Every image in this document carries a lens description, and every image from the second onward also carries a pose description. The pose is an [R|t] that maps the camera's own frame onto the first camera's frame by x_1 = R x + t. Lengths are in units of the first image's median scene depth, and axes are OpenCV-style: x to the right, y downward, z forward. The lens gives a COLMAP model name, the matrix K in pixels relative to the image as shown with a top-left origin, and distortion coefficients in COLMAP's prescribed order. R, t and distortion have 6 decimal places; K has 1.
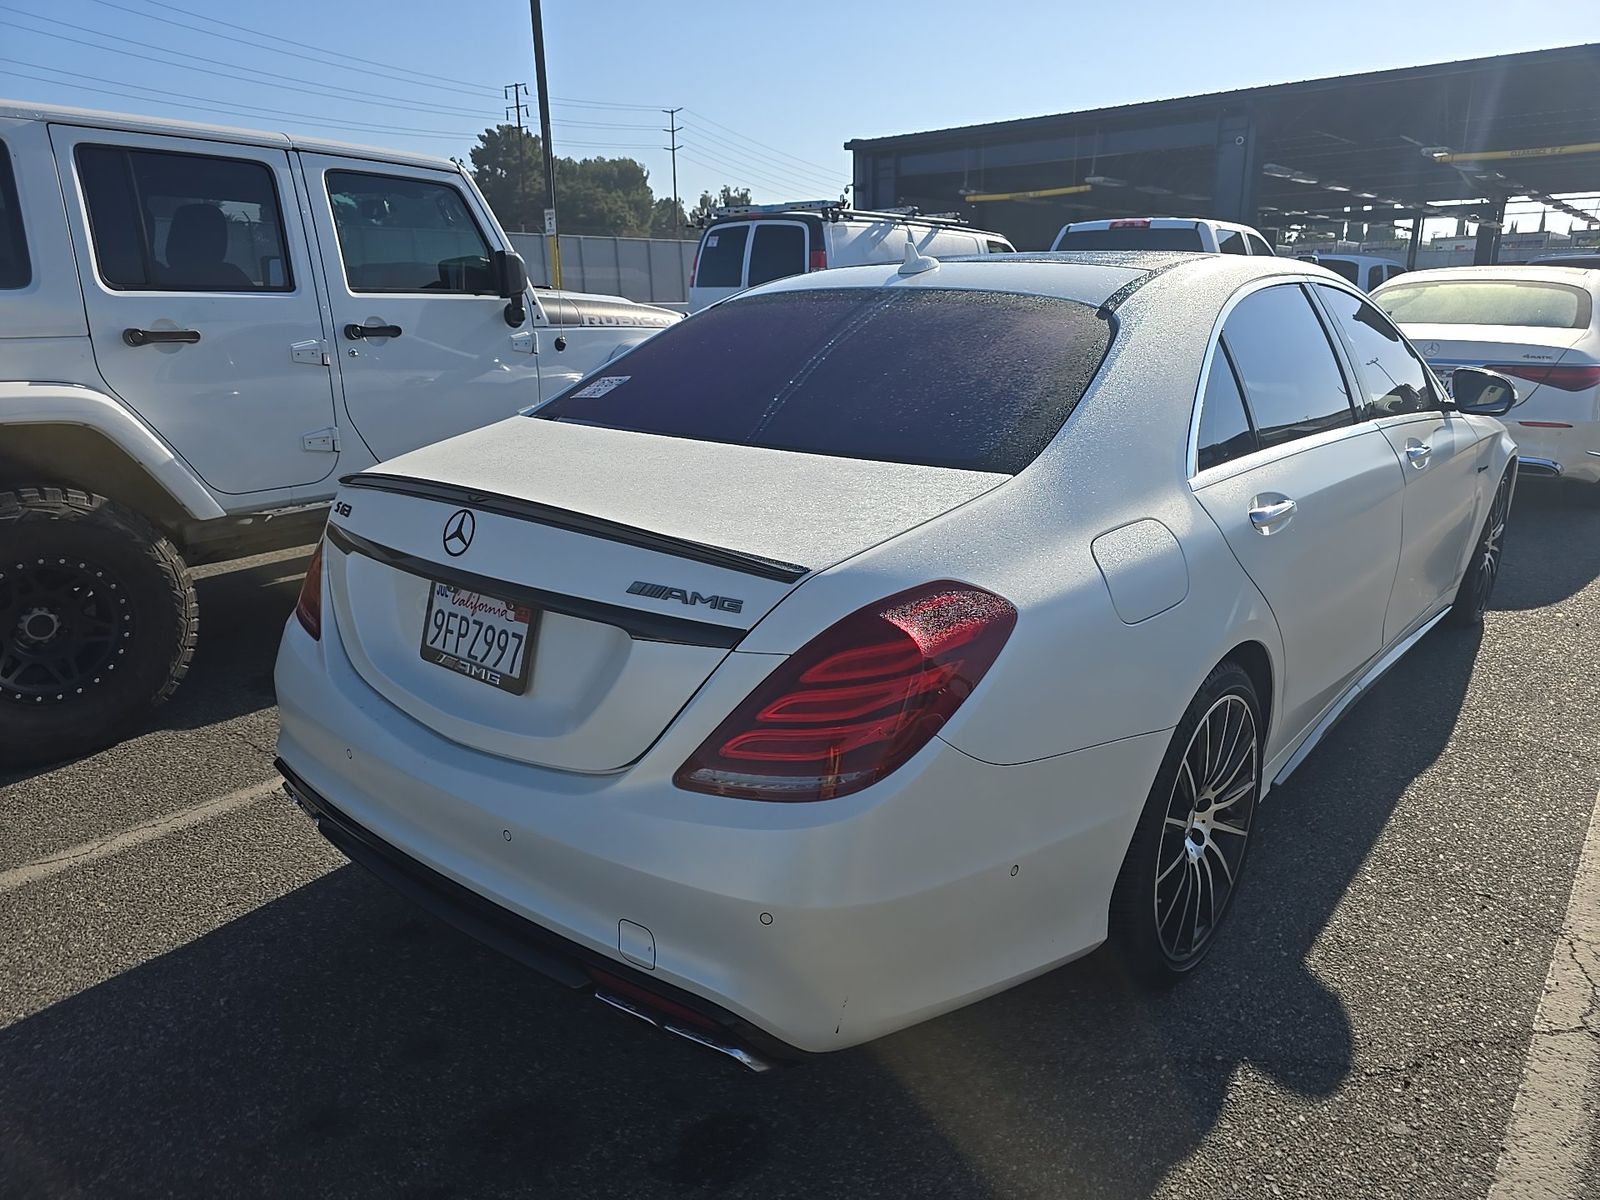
lens RADIAL K [[1067.6, 0, 803.5], [0, 1067.6, 599.0], [0, 0, 1]] dist [0.044871, -0.036854]
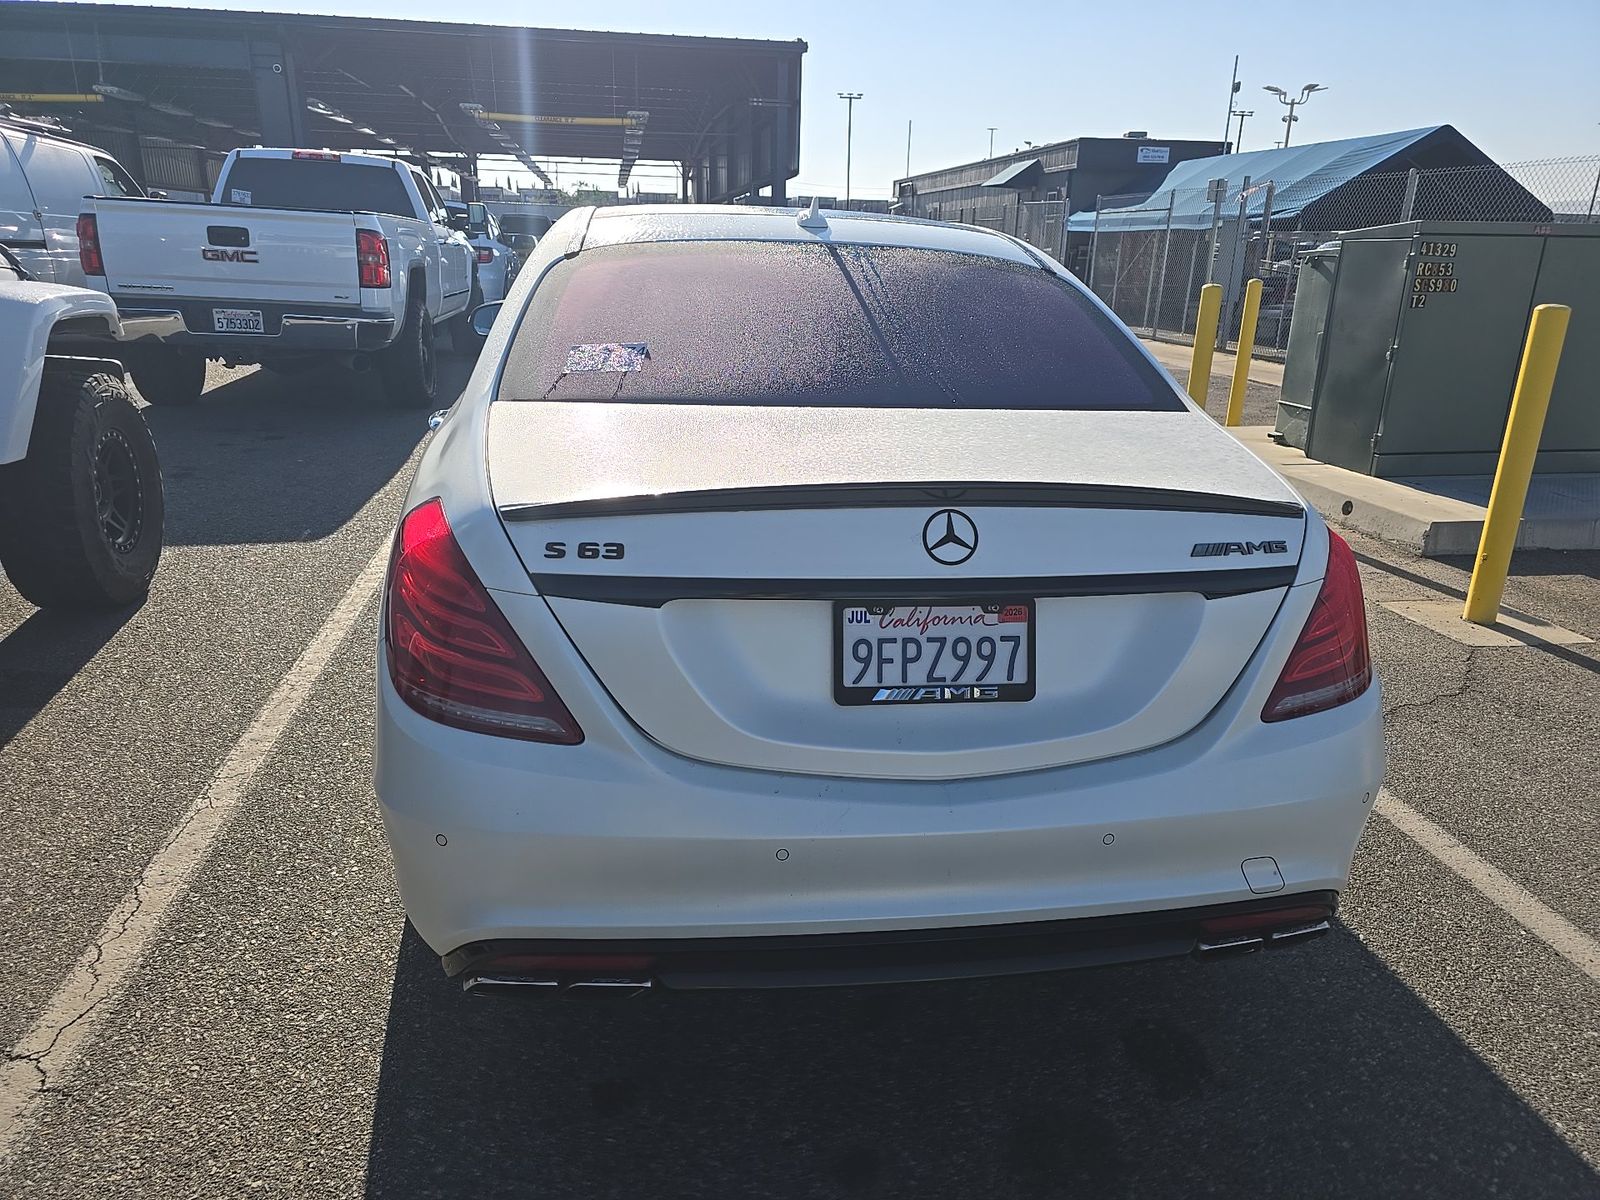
lens RADIAL K [[1067.6, 0, 803.5], [0, 1067.6, 599.0], [0, 0, 1]] dist [0.044871, -0.036854]
pose [[0.663620, -0.208439, 0.718444, -0.978890], [0.171468, 0.977211, 0.125131, -0.134248], [-0.728154, 0.040151, 0.684237, 0.488822]]
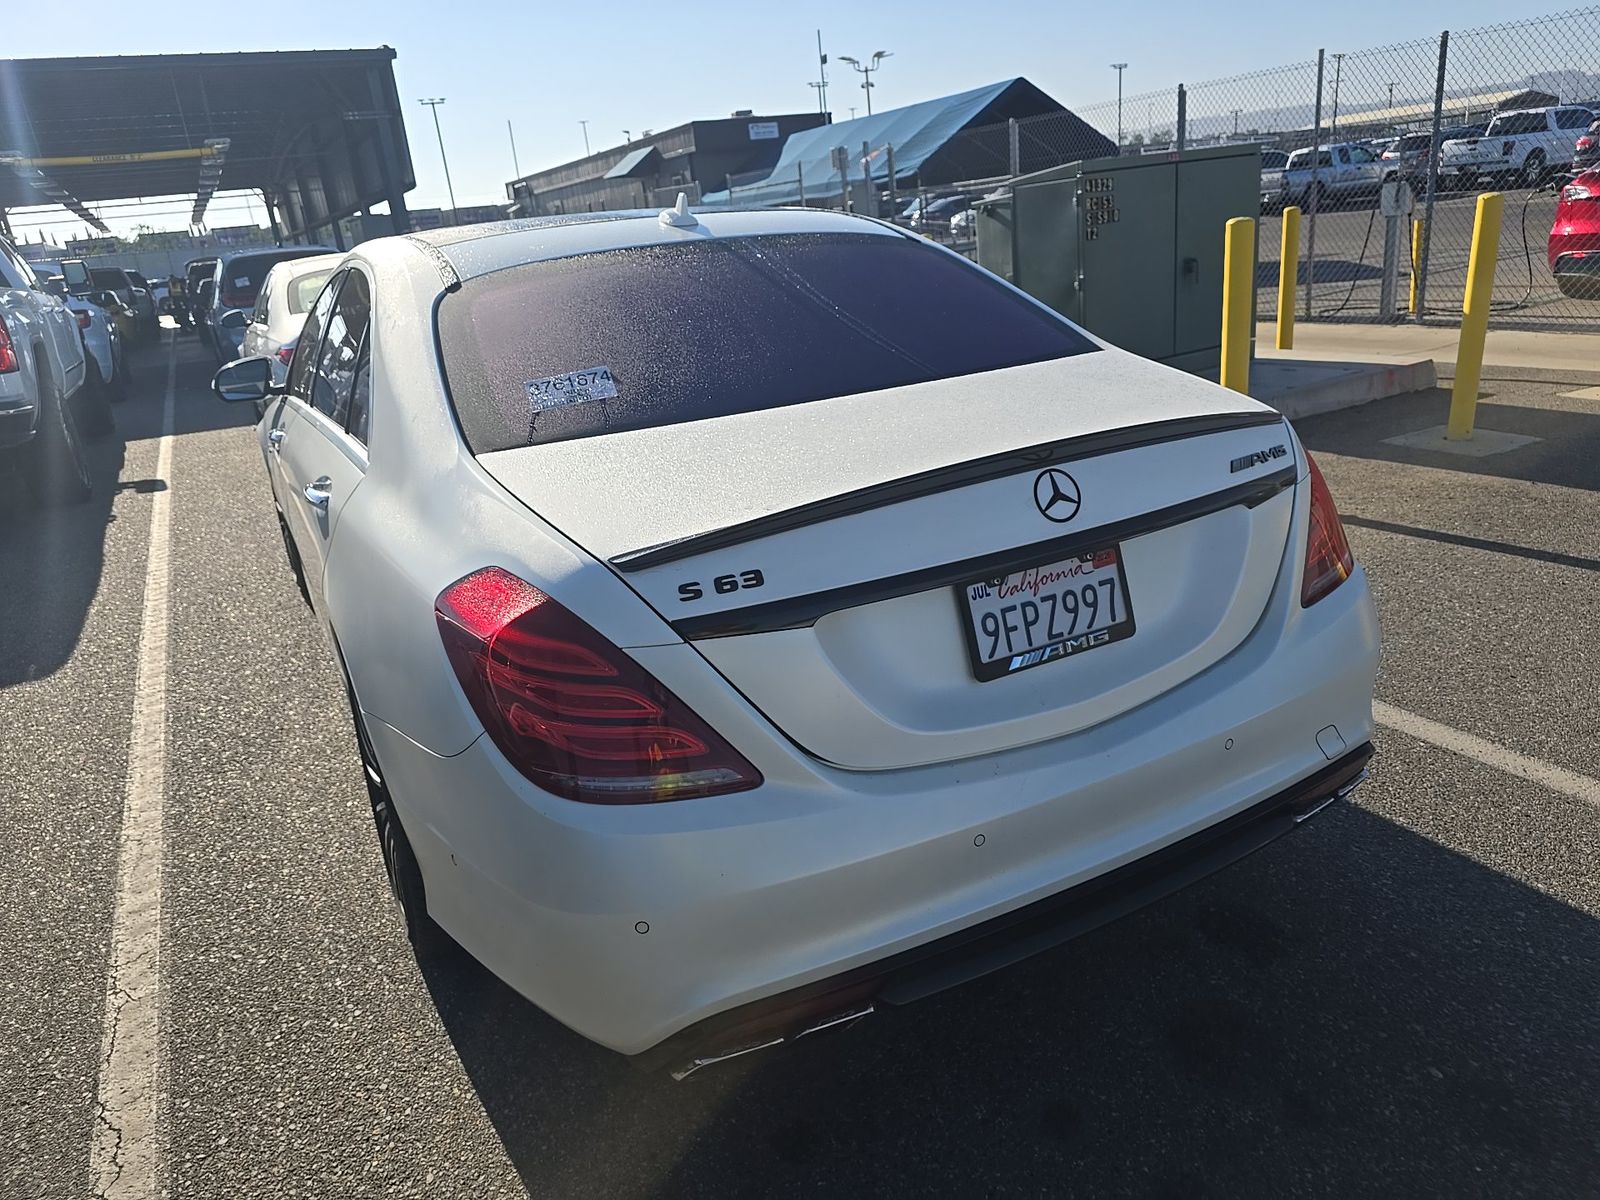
lens RADIAL K [[1072.7, 0, 800.0], [0, 1072.7, 600.0], [0, 0, 1]] dist [0.034090, -0.029173]
pose [[0.384448, -0.331183, 0.861695, -1.137746], [0.339146, 0.918828, 0.201830, -0.222193], [-0.858592, 0.214648, 0.465560, 0.762009]]
